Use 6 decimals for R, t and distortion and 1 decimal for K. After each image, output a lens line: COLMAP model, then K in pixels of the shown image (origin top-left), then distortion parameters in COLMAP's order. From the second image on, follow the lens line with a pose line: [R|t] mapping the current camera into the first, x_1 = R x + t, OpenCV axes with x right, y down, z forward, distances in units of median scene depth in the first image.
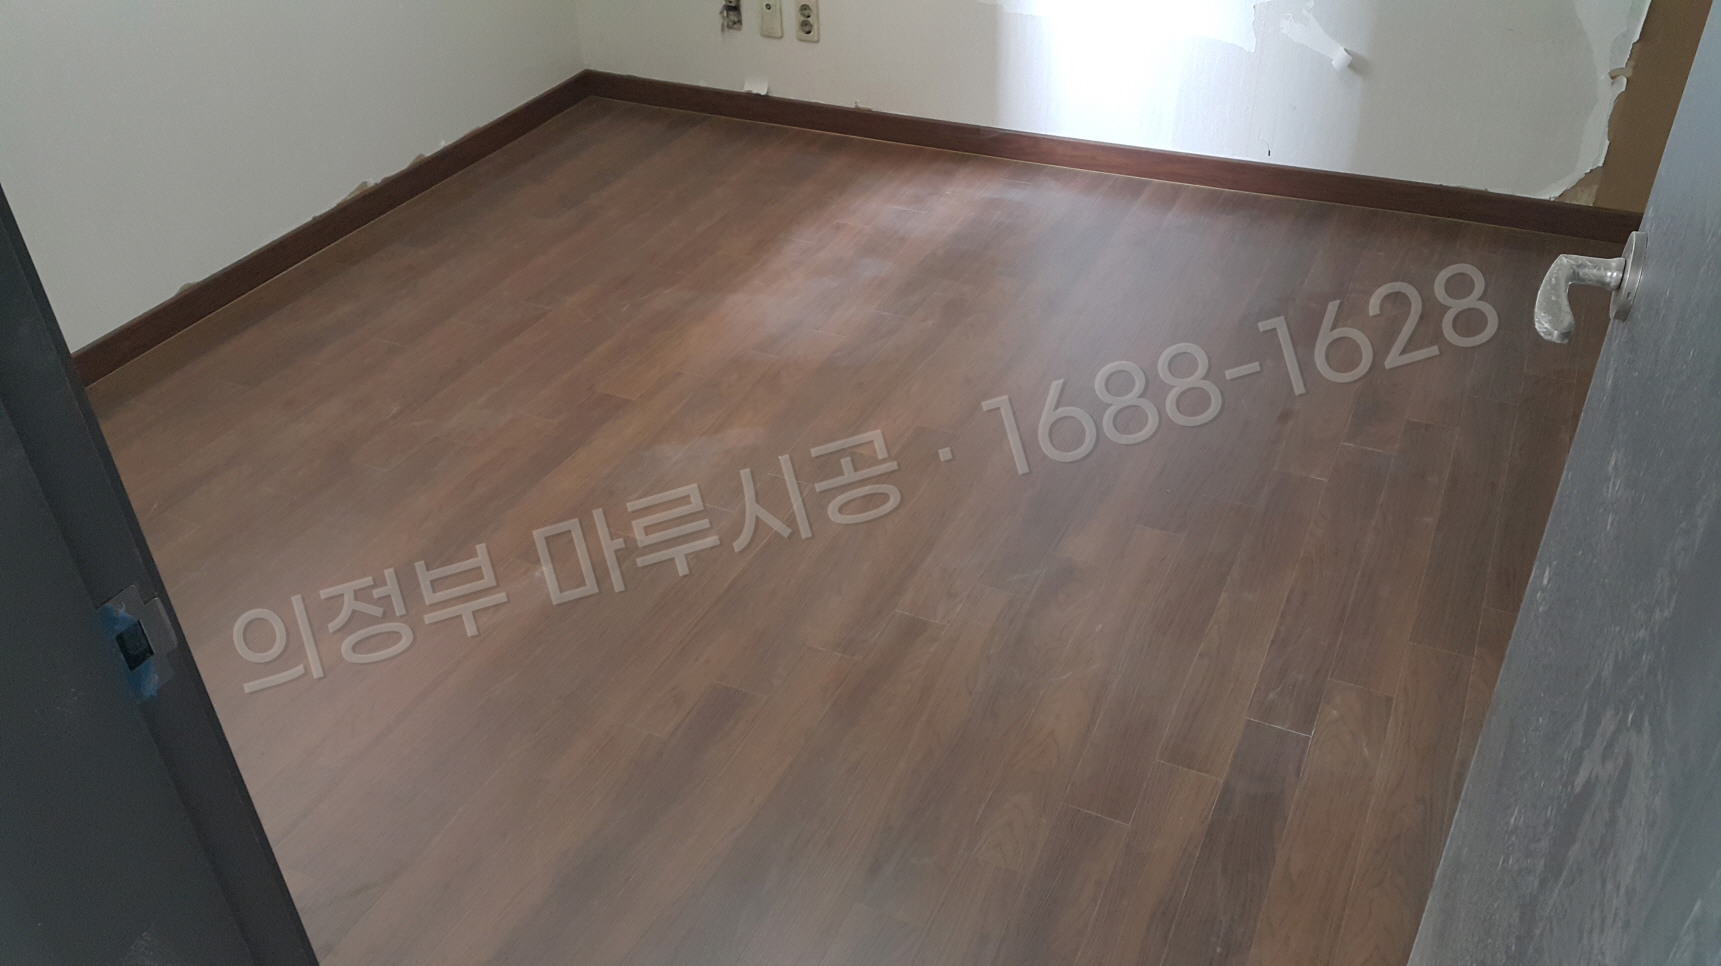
lens RADIAL K [[1414.1, 0, 860.5], [0, 1414.1, 483.0], [0, 0, 1]] dist [0.206770, -0.379918]
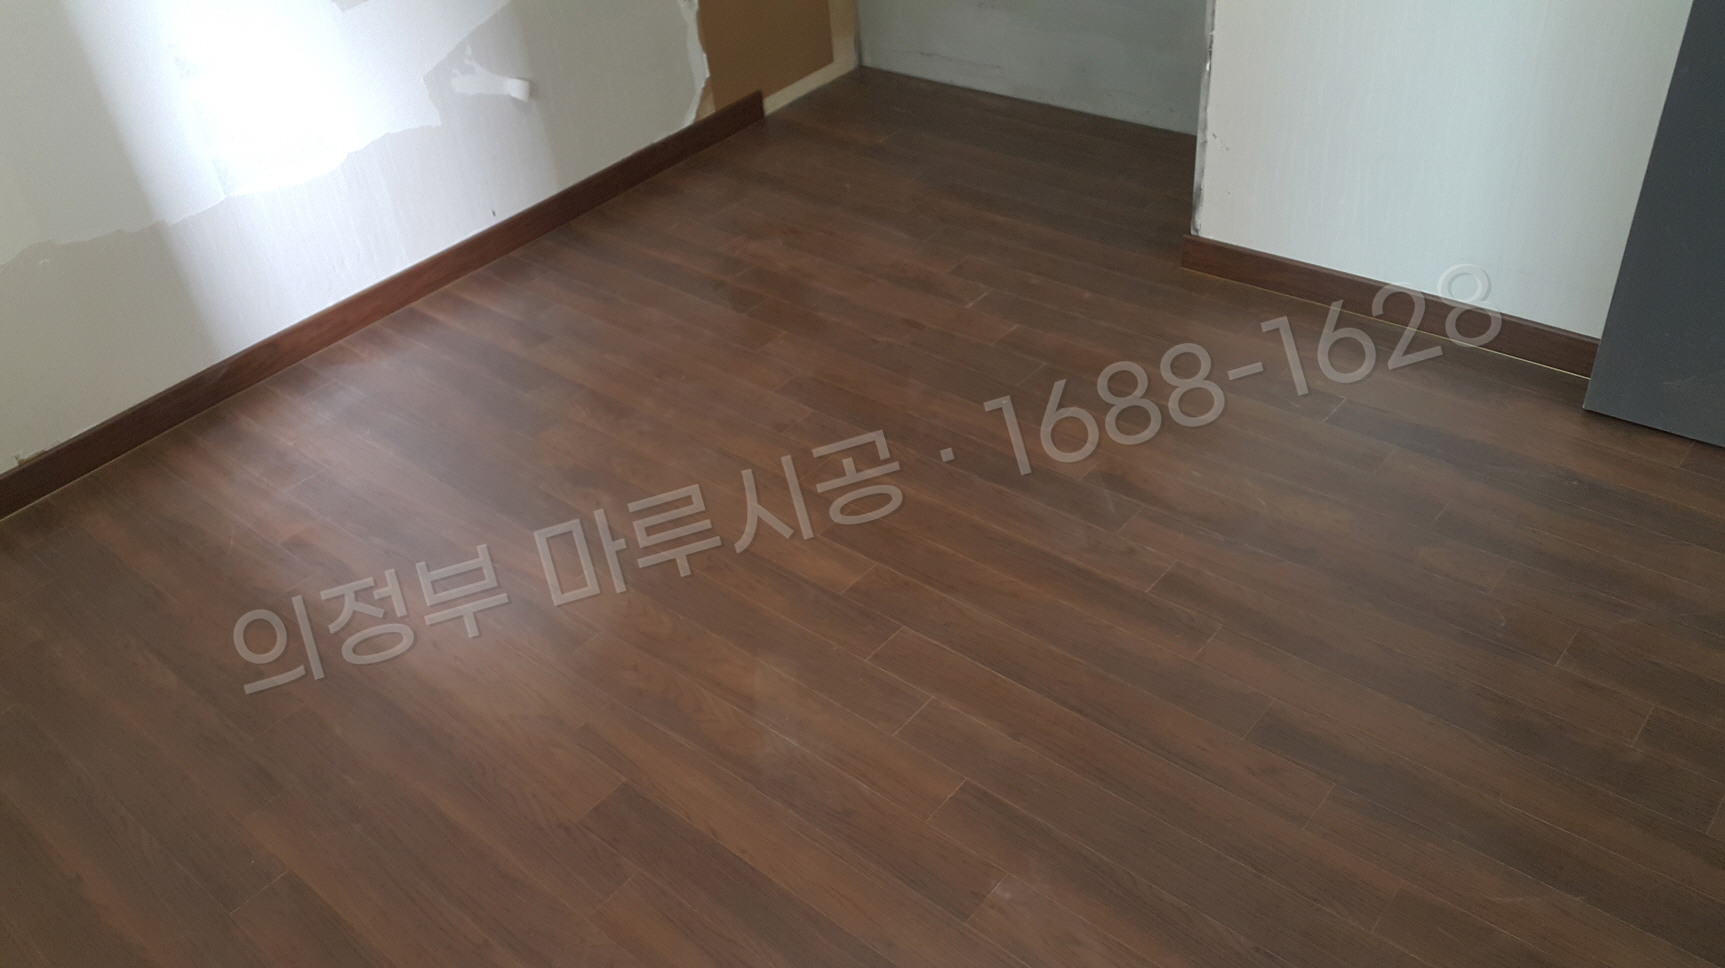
lens RADIAL K [[1417.4, 0, 862.5], [0, 1417.4, 484.0], [0, 0, 1]] dist [0.206770, -0.379918]
pose [[0.270297, -0.581659, 0.767211, -0.494551], [0.619381, 0.715134, 0.323962, -0.268993], [-0.737094, 0.387630, 0.553567, 0.388592]]
